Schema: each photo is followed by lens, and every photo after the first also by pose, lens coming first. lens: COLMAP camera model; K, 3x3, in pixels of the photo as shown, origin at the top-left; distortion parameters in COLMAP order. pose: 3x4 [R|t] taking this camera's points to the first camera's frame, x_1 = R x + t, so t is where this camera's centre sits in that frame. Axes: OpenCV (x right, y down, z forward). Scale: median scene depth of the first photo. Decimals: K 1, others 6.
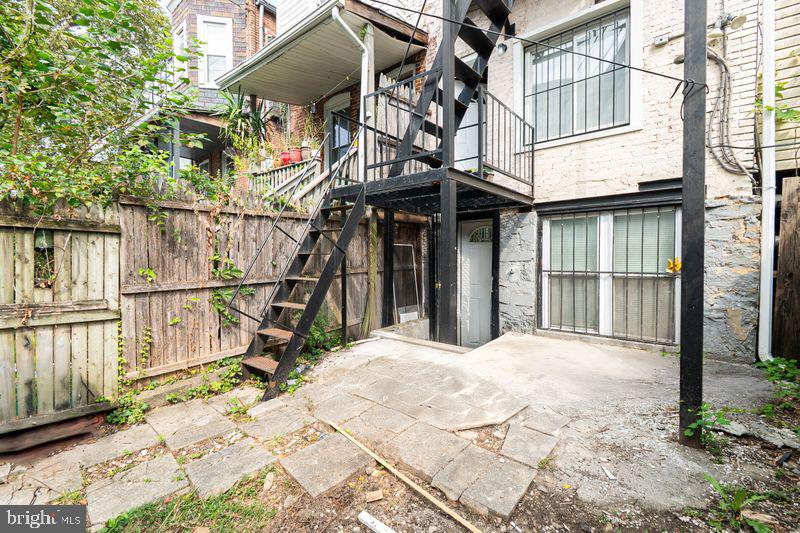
lens RADIAL K [[352.0, 0, 399.3], [0, 352.0, 265.1], [0, 0, 1]] dist [0.000633, -0.000347]
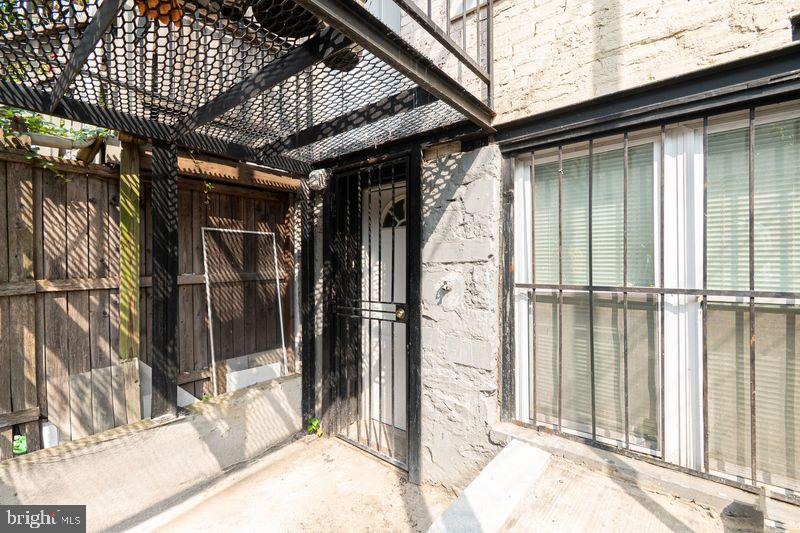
lens RADIAL K [[352.0, 0, 400.7], [0, 352.0, 265.4], [0, 0, 1]] dist [0.000633, -0.000347]
pose [[0.999725, 0.000199, 0.023431, 0.262130], [0.000255, 0.999812, -0.019366, 0.001033], [-0.023430, 0.019366, 0.999538, 0.584264]]
